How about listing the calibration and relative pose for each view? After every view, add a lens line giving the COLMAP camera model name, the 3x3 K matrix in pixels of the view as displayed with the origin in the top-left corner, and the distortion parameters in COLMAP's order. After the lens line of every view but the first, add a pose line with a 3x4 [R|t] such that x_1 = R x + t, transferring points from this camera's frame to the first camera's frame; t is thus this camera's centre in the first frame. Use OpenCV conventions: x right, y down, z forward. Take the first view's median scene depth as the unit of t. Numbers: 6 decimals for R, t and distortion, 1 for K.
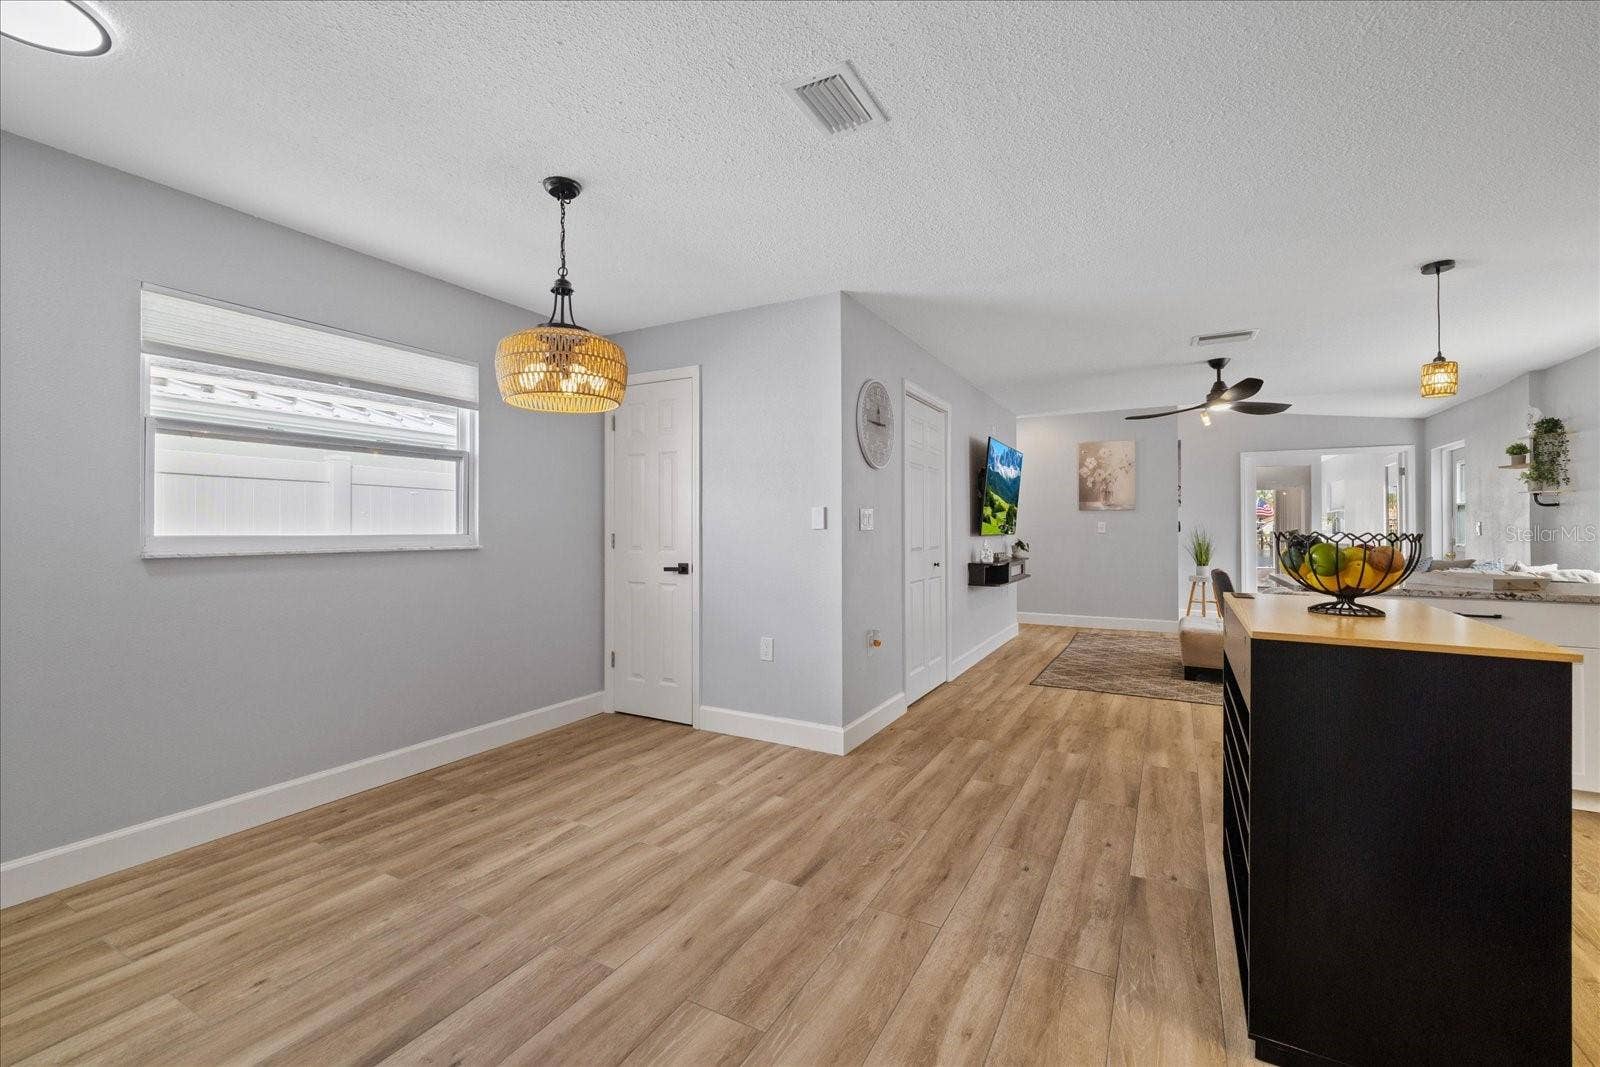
lens RADIAL K [[671.9, 0, 800.0], [0, 671.9, 533.5], [0, 0, 1]] dist [-0.000349, -0.000159]
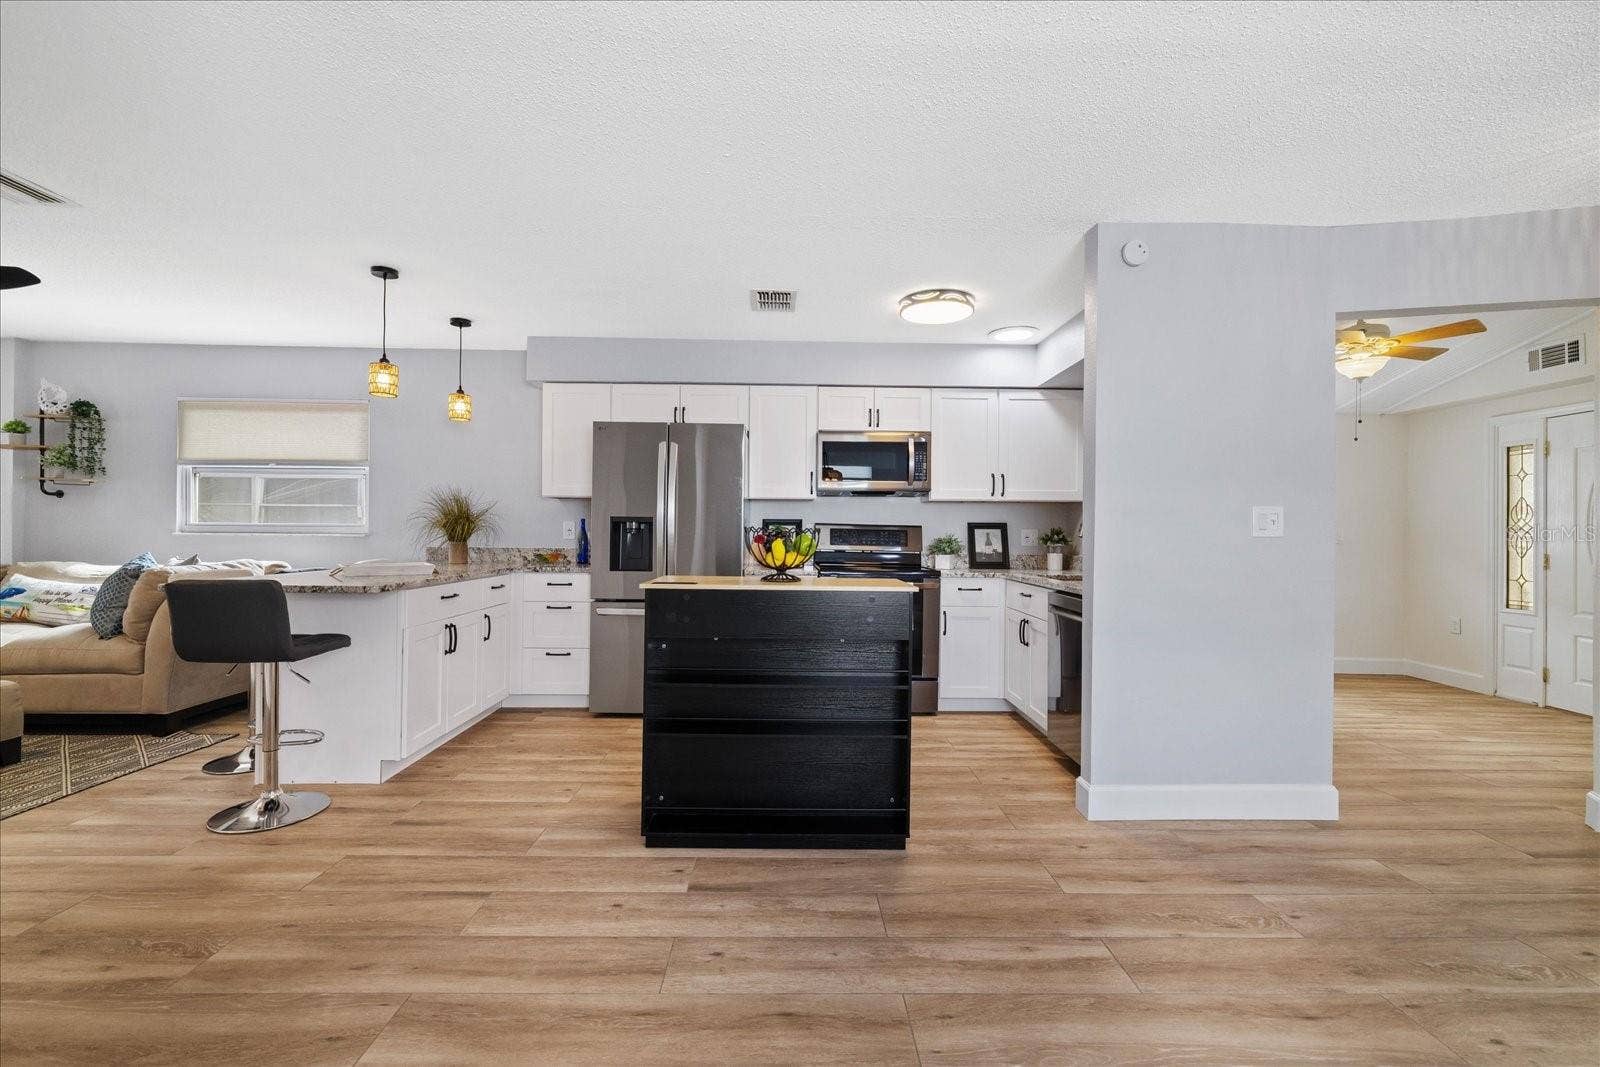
lens RADIAL K [[671.9, 0, 800.0], [0, 671.9, 533.5], [0, 0, 1]] dist [-0.000349, -0.000159]
pose [[-0.496548, -0.007944, 0.867973, -0.365667], [-0.005333, 0.999967, 0.006102, 0.000612], [-0.867993, -0.001599, -0.496575, 1.222279]]
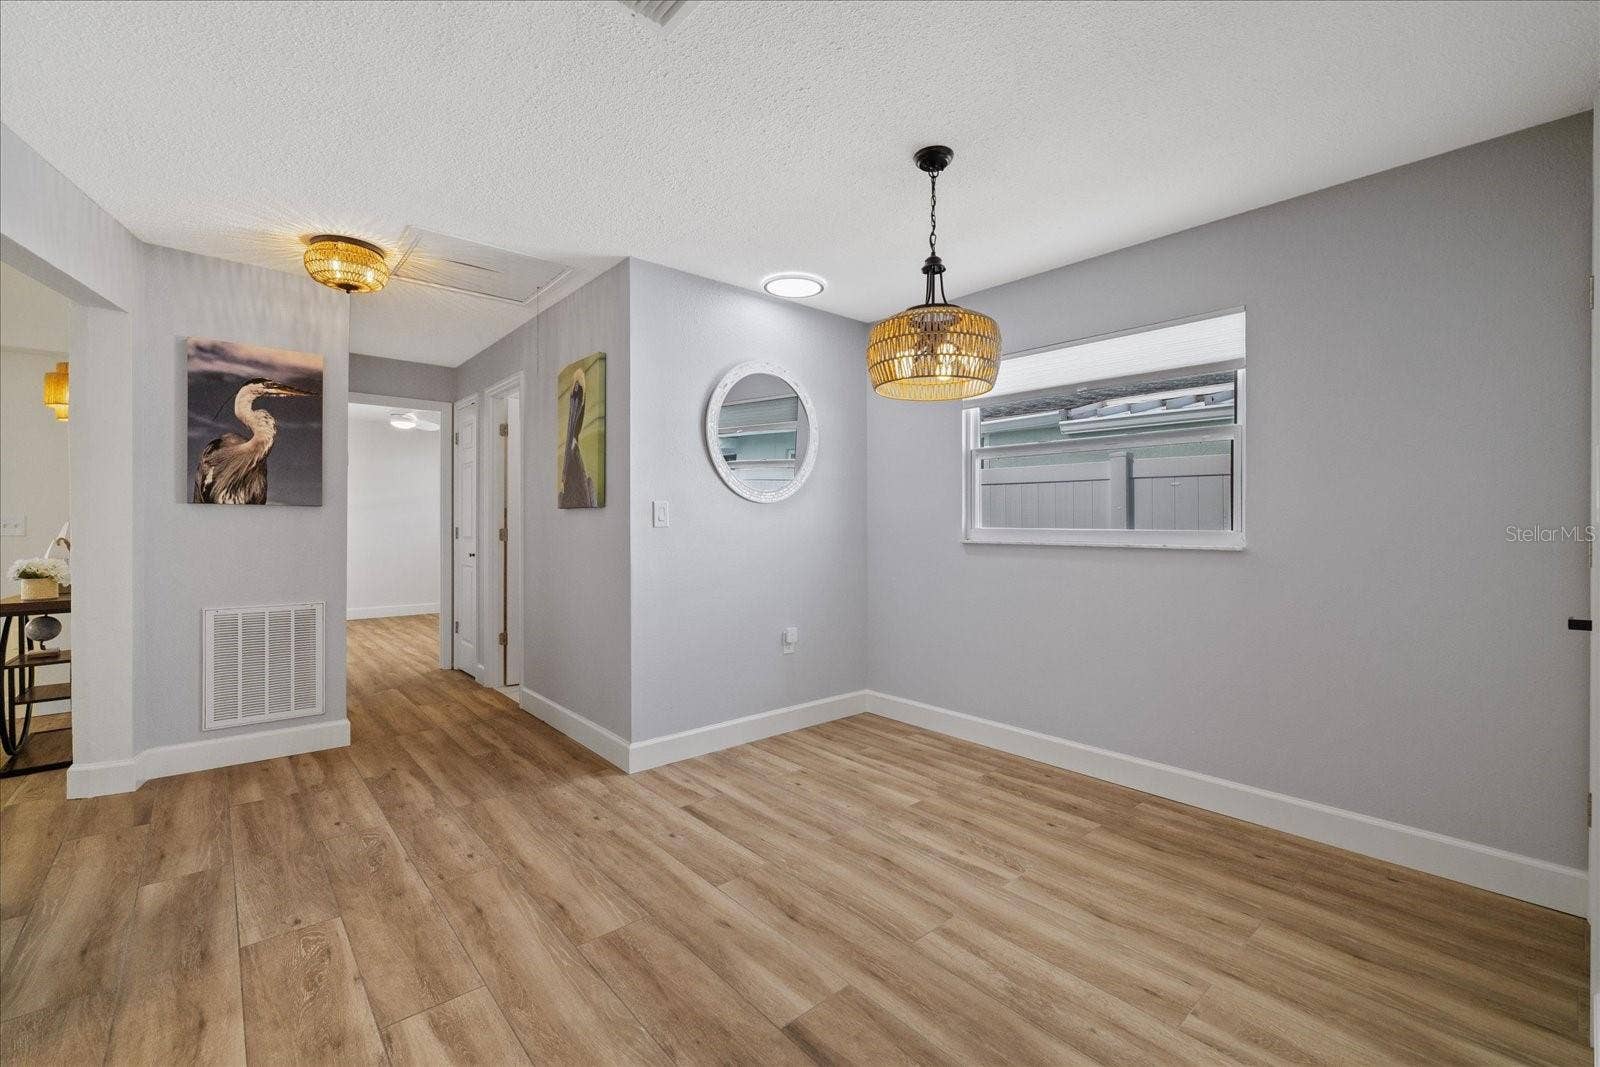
lens RADIAL K [[678.2, 0, 803.5], [0, 678.2, 501.5], [0, 0, 1]] dist [0.001350, 0.000456]
pose [[-0.338277, -0.031021, -0.940535, 0.609077], [-0.011898, 0.999518, -0.028687, -0.009960], [0.940971, 0.001487, -0.338483, 1.123876]]
